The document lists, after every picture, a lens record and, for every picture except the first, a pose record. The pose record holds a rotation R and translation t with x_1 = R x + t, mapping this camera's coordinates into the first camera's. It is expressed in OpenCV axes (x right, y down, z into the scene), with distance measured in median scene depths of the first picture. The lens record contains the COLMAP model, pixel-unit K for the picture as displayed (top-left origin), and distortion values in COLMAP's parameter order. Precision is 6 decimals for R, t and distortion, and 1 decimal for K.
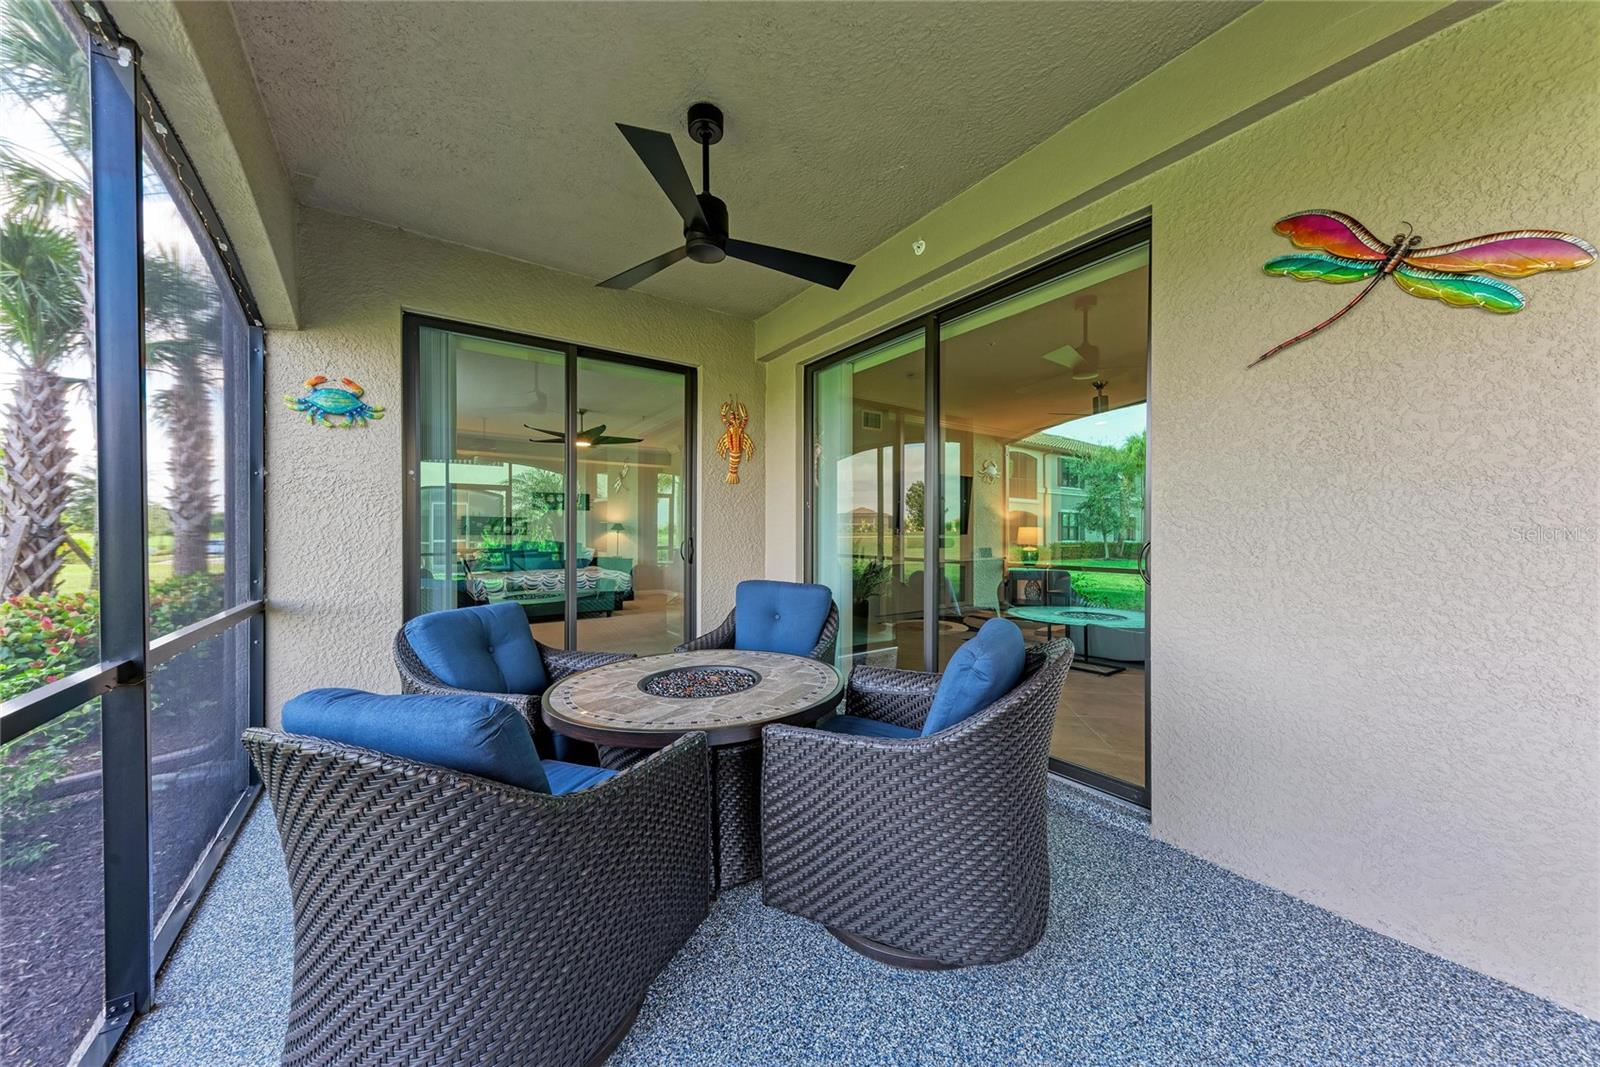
lens RADIAL K [[550.1, 0, 802.4], [0, 550.1, 539.1], [0, 0, 1]] dist [0.008737, -0.000019]
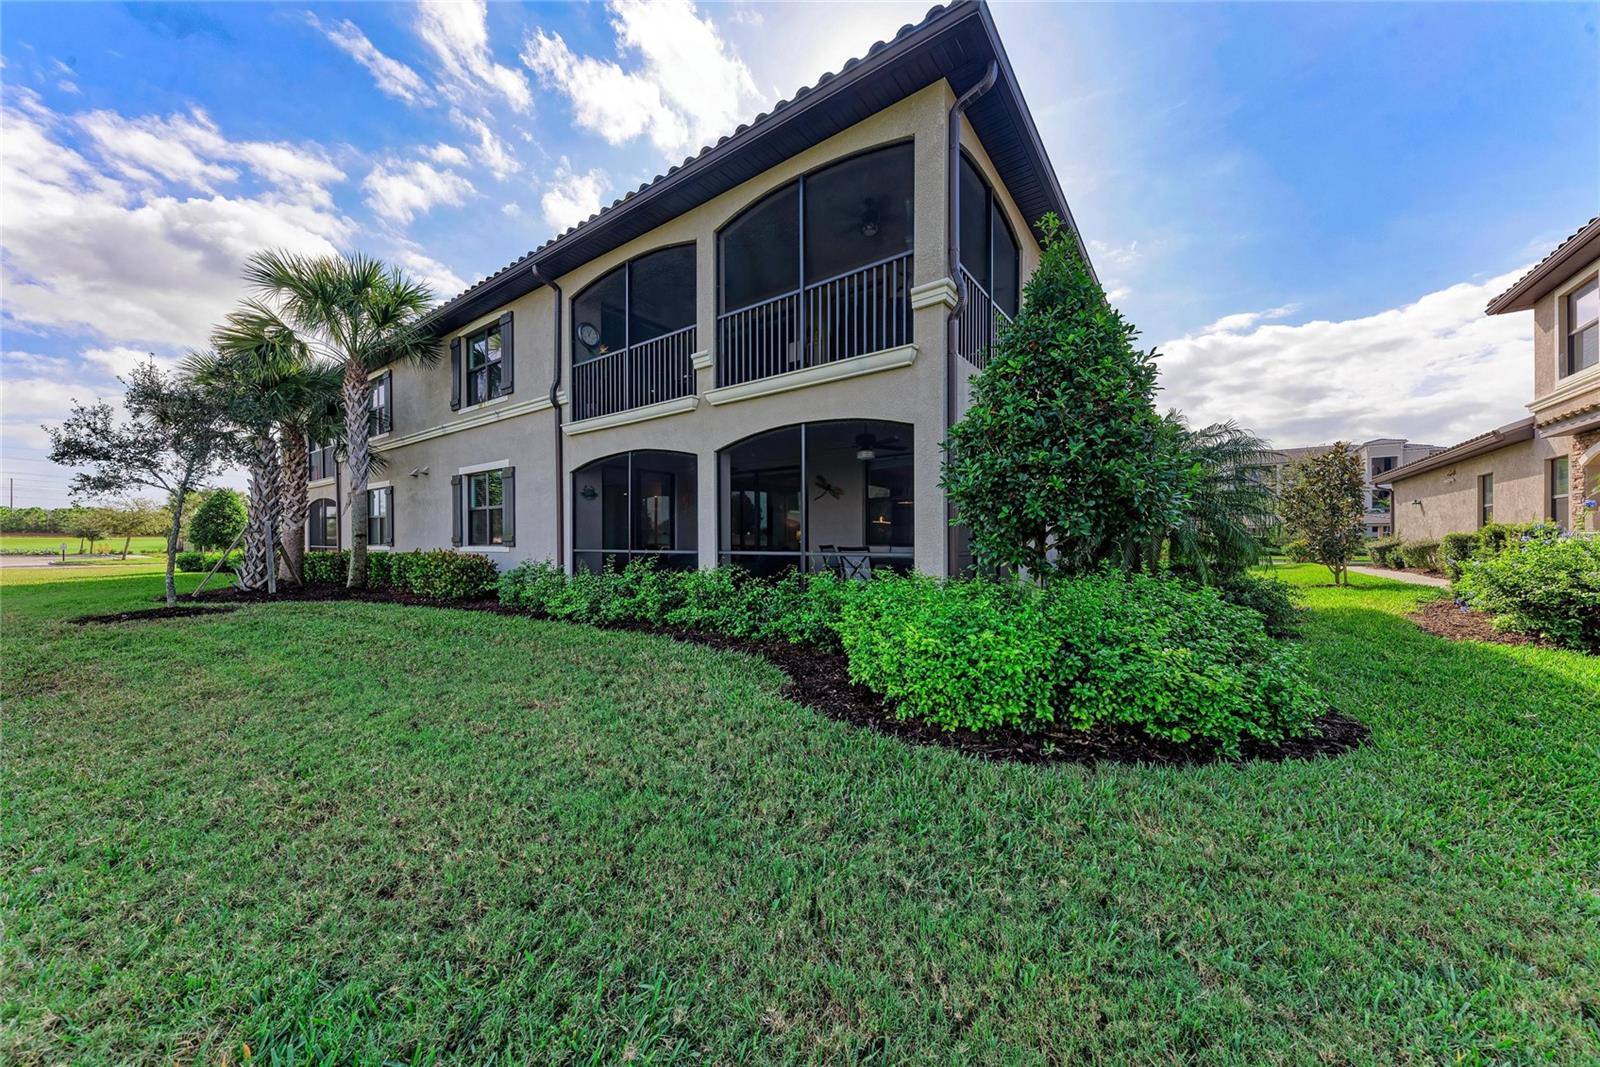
lens RADIAL K [[550.1, 0, 802.4], [0, 550.1, 539.1], [0, 0, 1]] dist [0.008737, -0.000019]
pose [[0.947257, 0.001228, 0.320473, -0.718849], [0.000921, 0.999978, -0.006552, 0.070743], [-0.320474, 0.006502, 0.947235, -2.856958]]
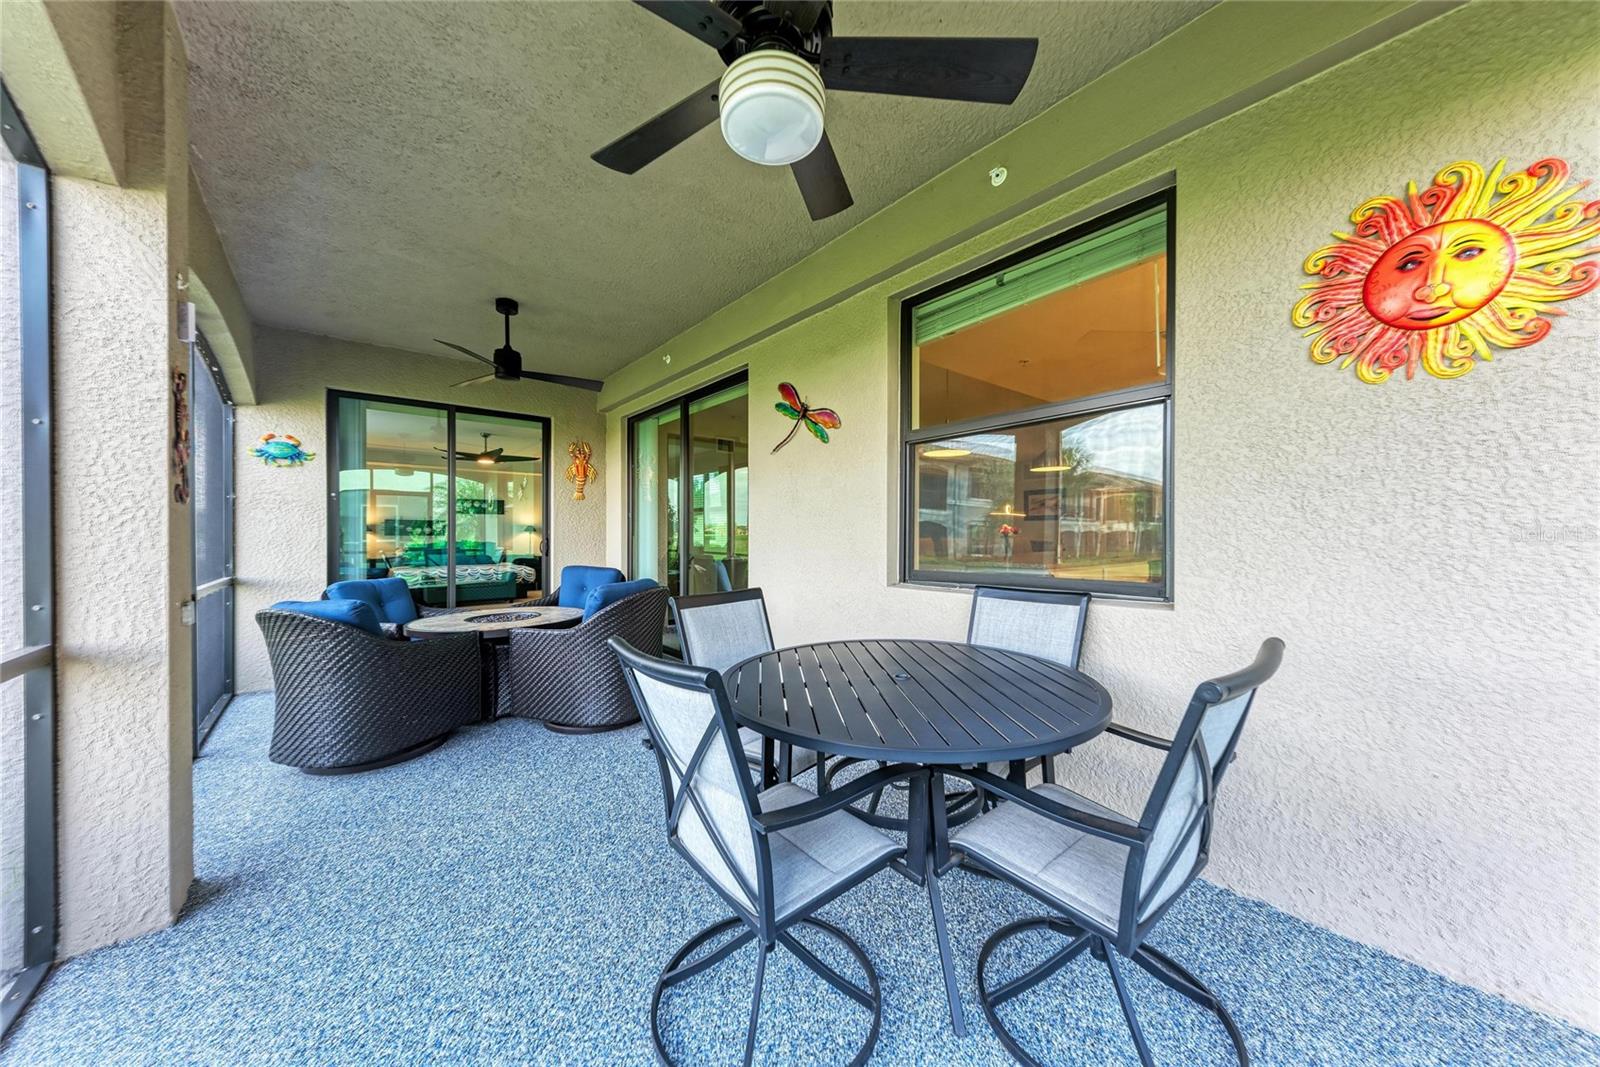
lens RADIAL K [[550.1, 0, 802.4], [0, 550.1, 539.1], [0, 0, 1]] dist [0.008737, -0.000019]
pose [[0.997243, 0.001351, 0.074196, 0.534915], [-0.001287, 0.999999, -0.000909, 0.000902], [-0.074197, 0.000811, 0.997243, -0.705526]]
